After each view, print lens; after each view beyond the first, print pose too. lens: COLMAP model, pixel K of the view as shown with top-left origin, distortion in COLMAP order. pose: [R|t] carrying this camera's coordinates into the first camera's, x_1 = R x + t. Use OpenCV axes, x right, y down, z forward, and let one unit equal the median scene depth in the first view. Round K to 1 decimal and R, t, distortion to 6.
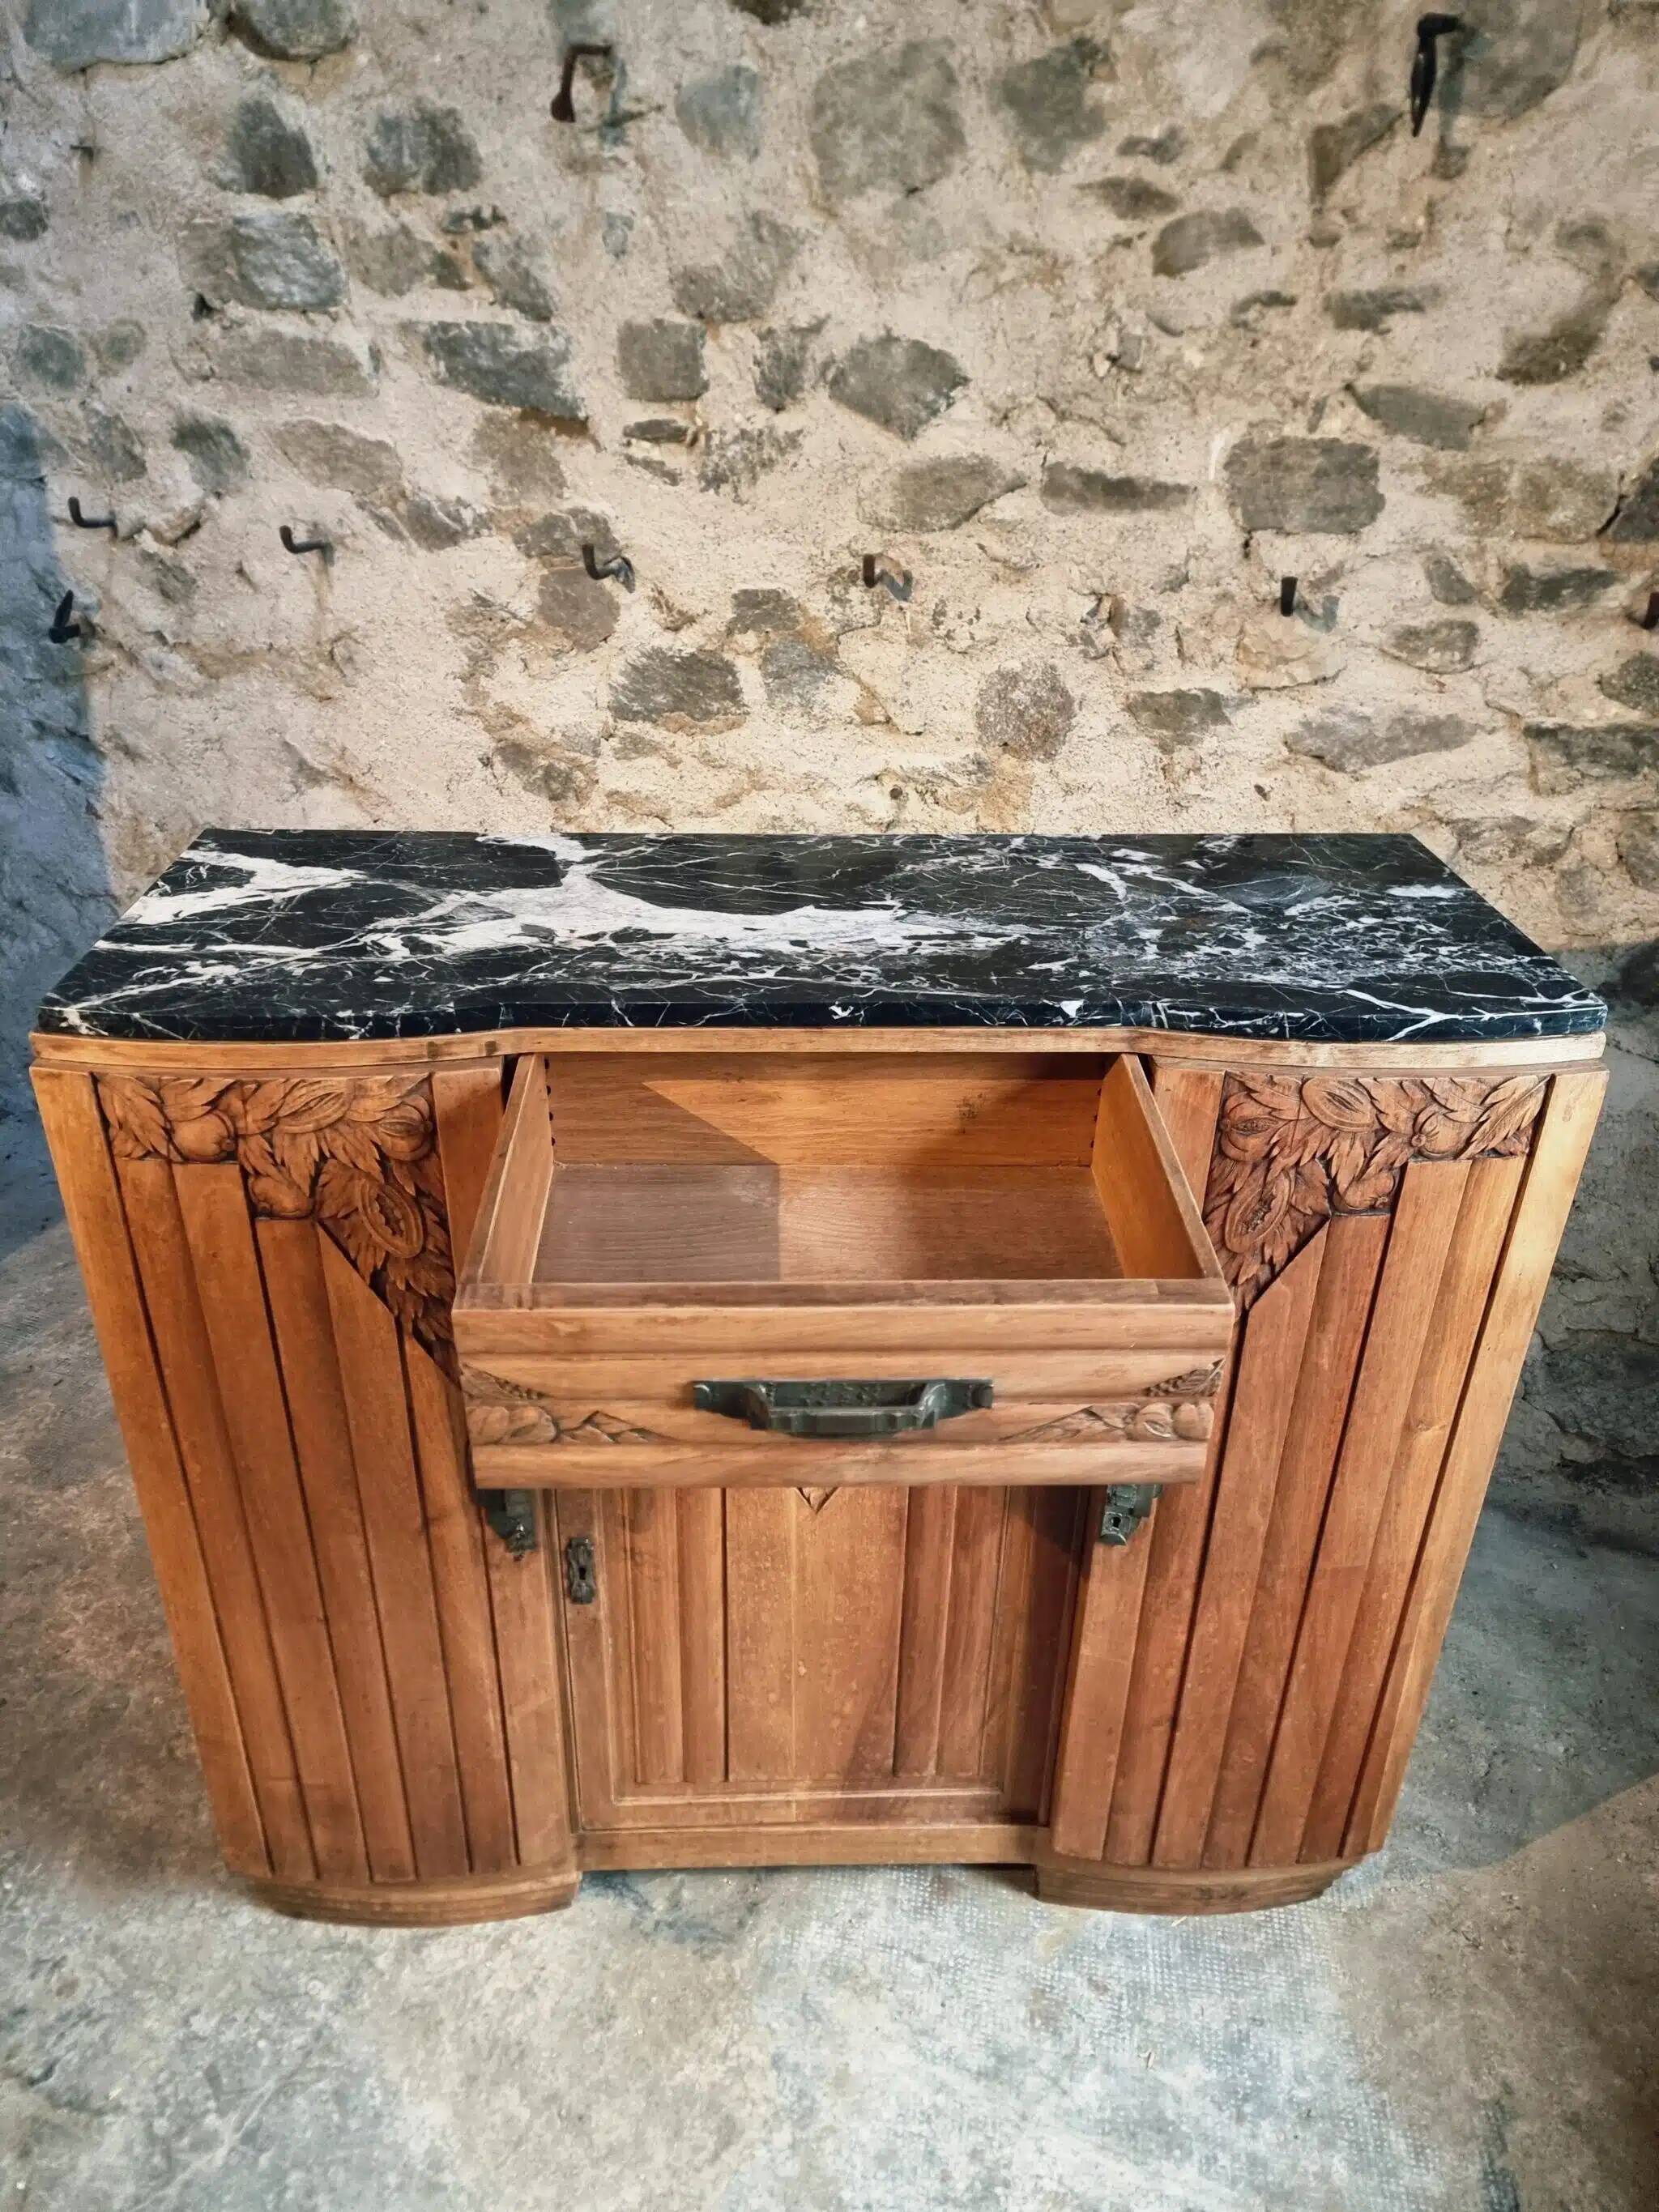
lens RADIAL K [[1532.5, 0, 805.7], [0, 1532.5, 1099.6], [0, 0, 1]] dist [0.066304, -0.054365]
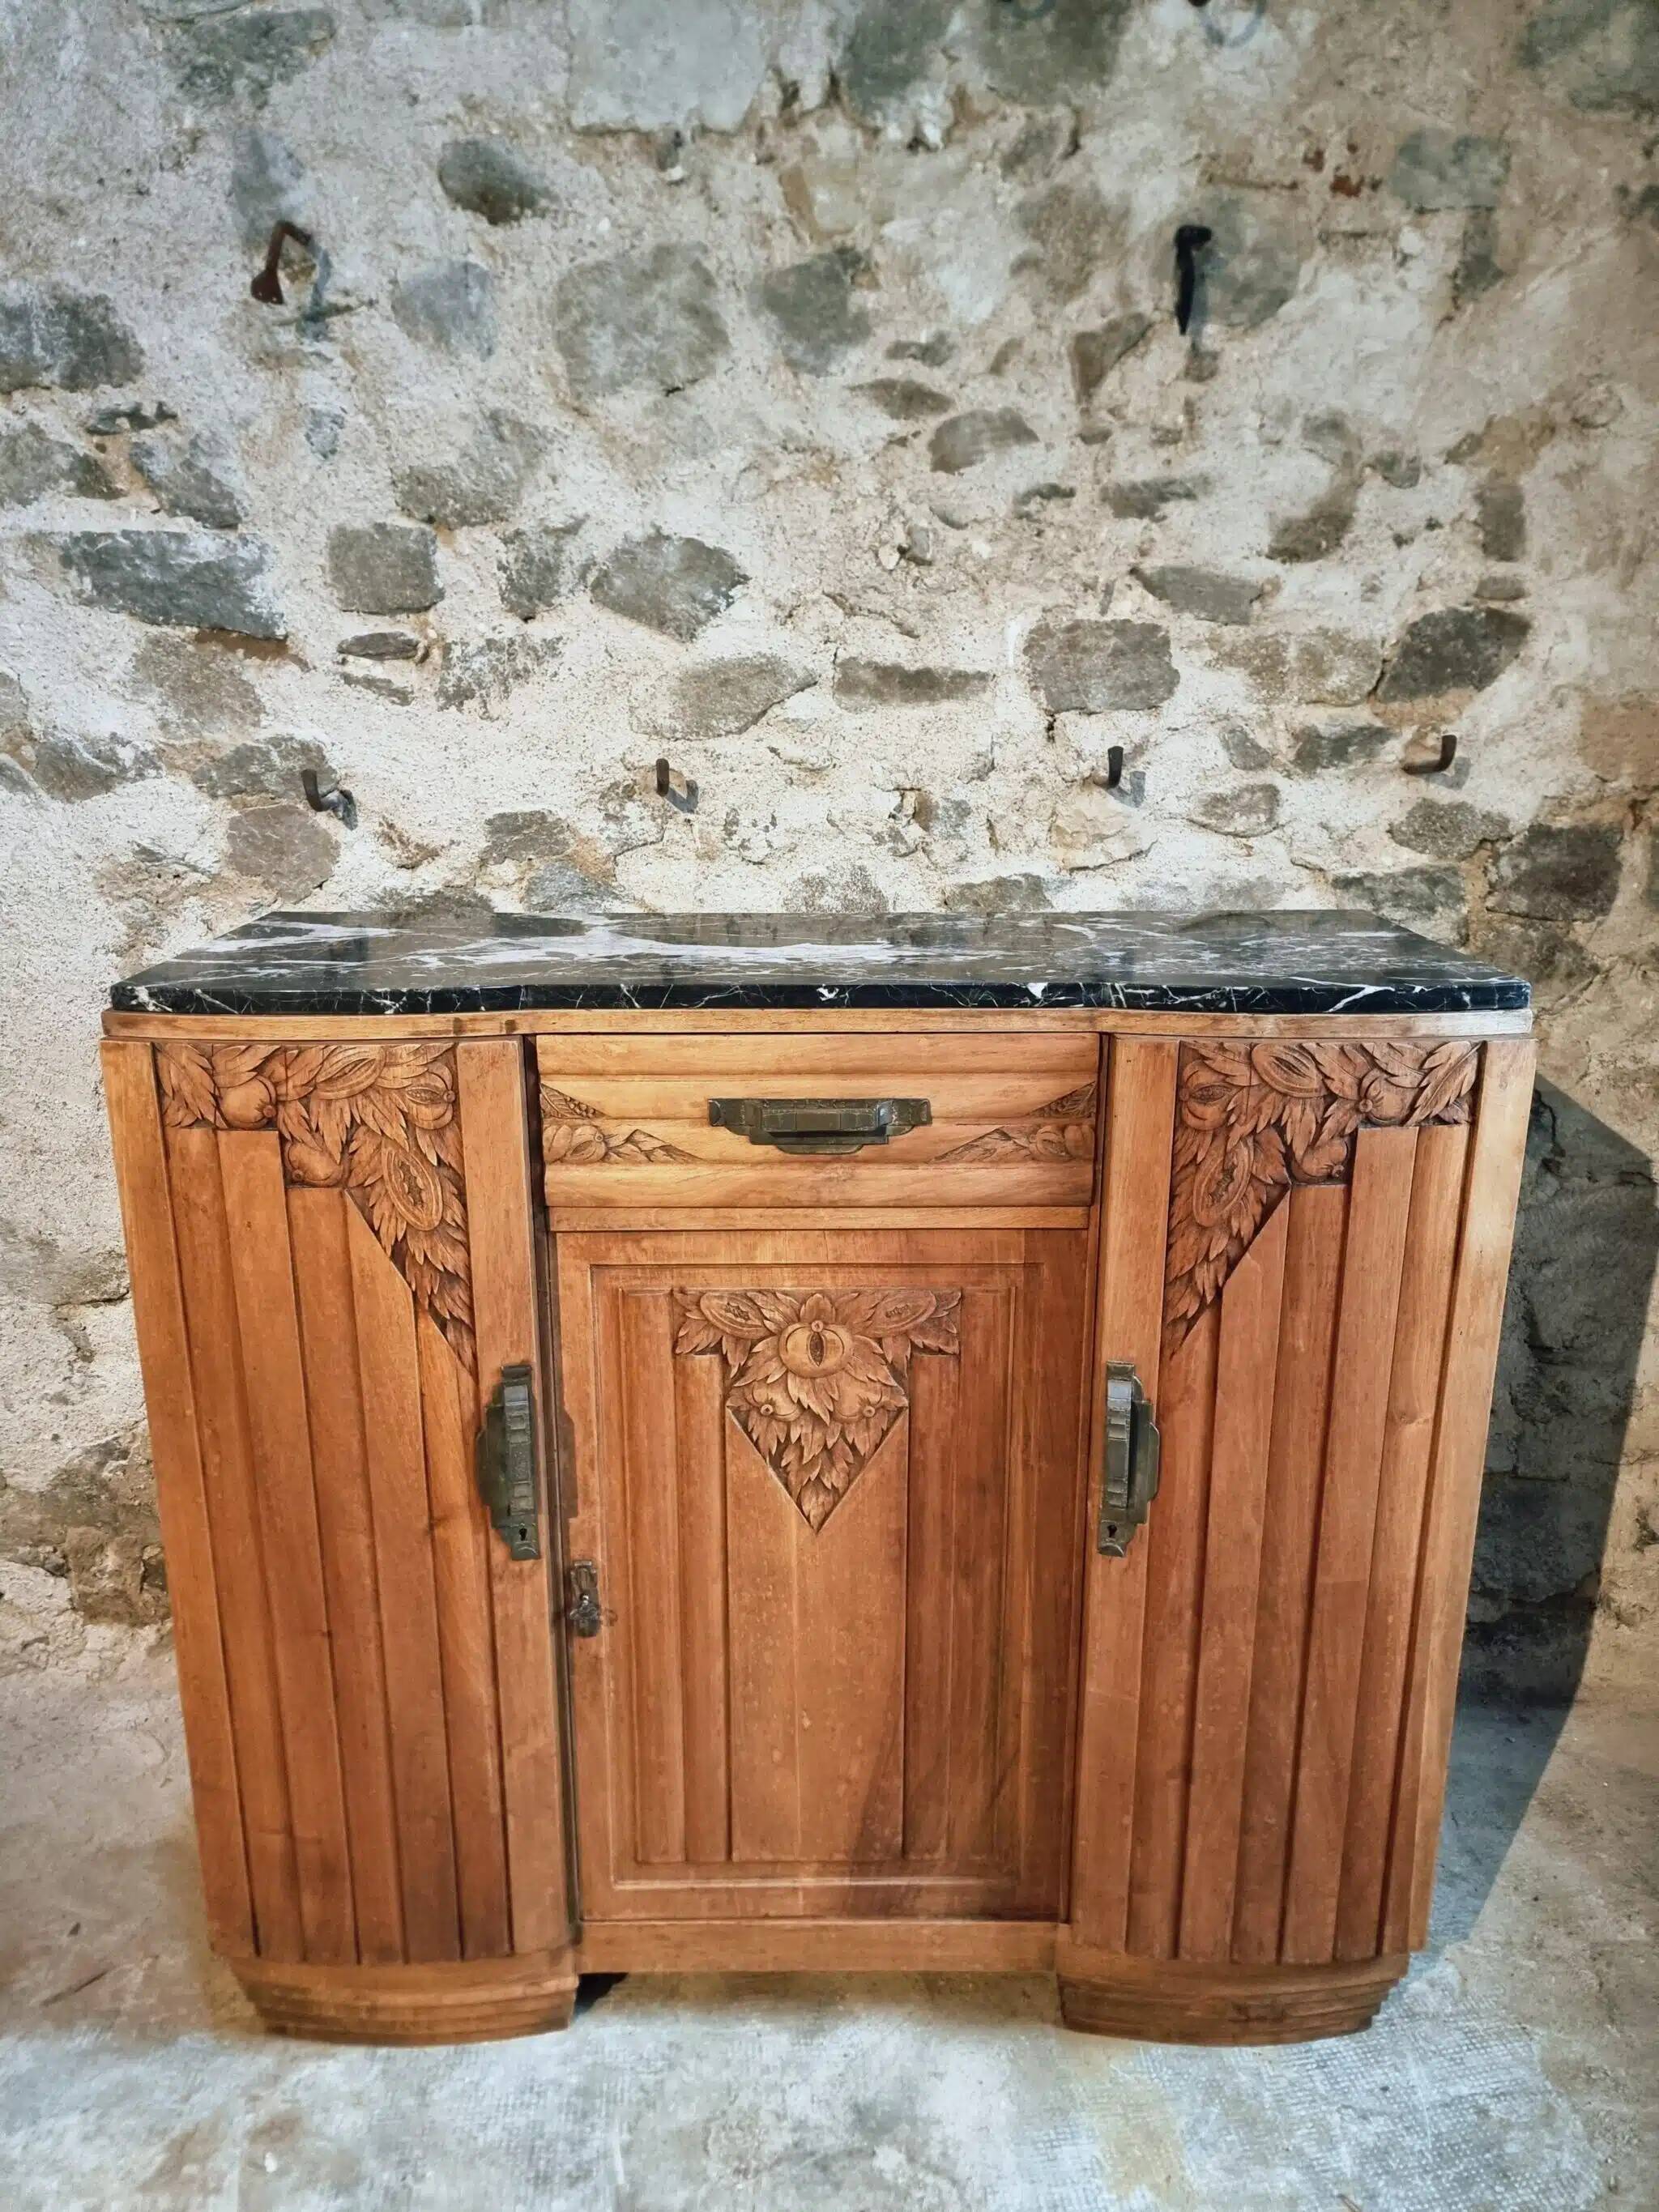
lens RADIAL K [[1528.2, 0, 805.1], [0, 1528.2, 1110.6], [0, 0, 1]] dist [0.075655, -0.066872]
pose [[0.924280, -0.111442, 0.365085, -0.237503], [0.192148, 0.962255, -0.192730, 0.036058], [-0.329827, 0.248287, 0.910806, 0.208035]]
